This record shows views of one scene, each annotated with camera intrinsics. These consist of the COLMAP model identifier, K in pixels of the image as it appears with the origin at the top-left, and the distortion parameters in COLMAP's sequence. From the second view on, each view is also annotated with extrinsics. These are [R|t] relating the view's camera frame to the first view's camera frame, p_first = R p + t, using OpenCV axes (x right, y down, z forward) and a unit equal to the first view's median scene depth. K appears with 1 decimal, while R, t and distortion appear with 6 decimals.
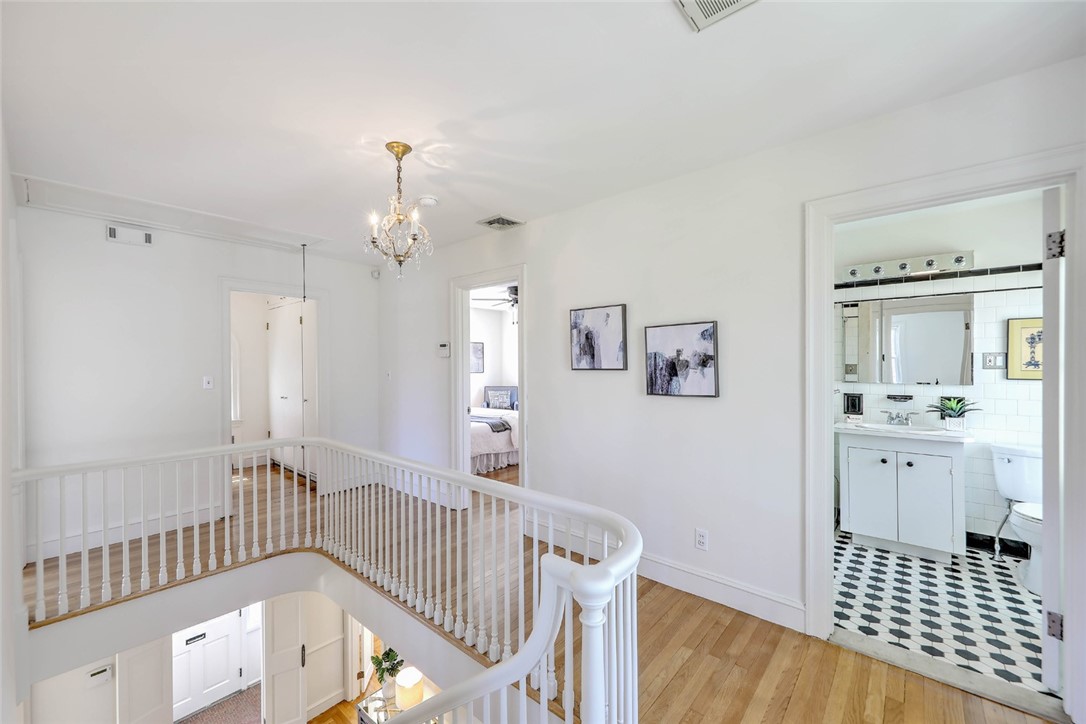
lens RADIAL K [[440.5, 0, 530.2], [0, 440.5, 366.9], [0, 0, 1]] dist [0.002614, -0.000231]
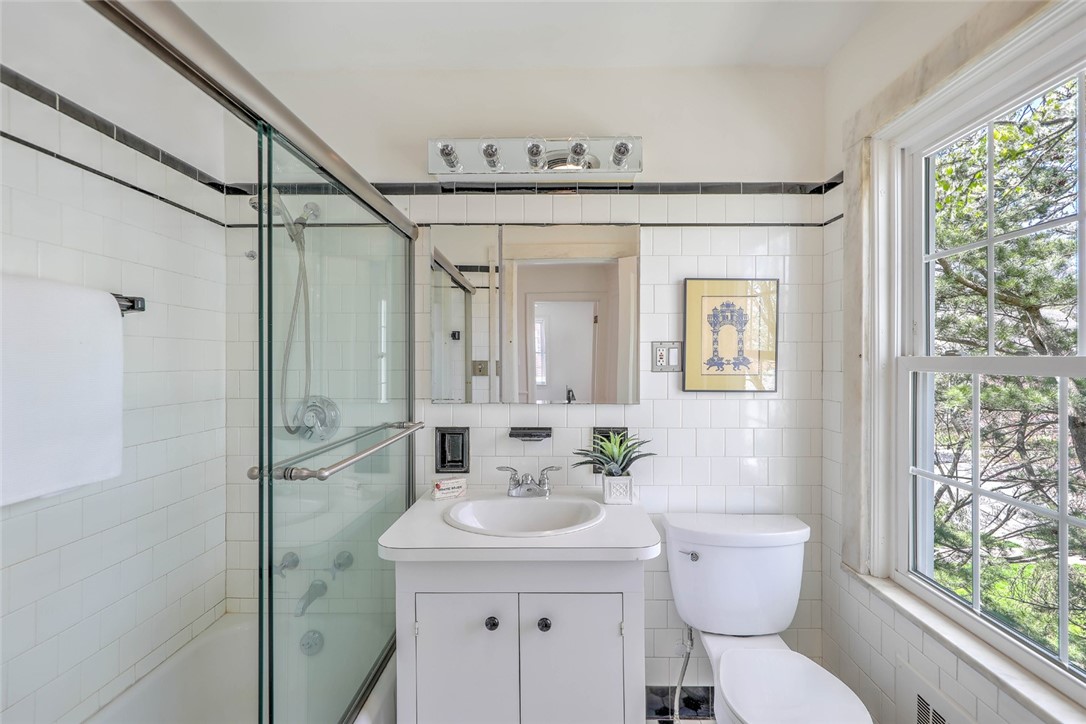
lens RADIAL K [[462.6, 0, 545.6], [0, 462.6, 361.5], [0, 0, 1]] dist [0.013660, 0.000103]
pose [[0.766044, -0.003249, 0.642780, 0.570144], [0.003257, 0.999994, 0.001173, -0.008960], [-0.642780, 0.001195, 0.766050, 0.653290]]
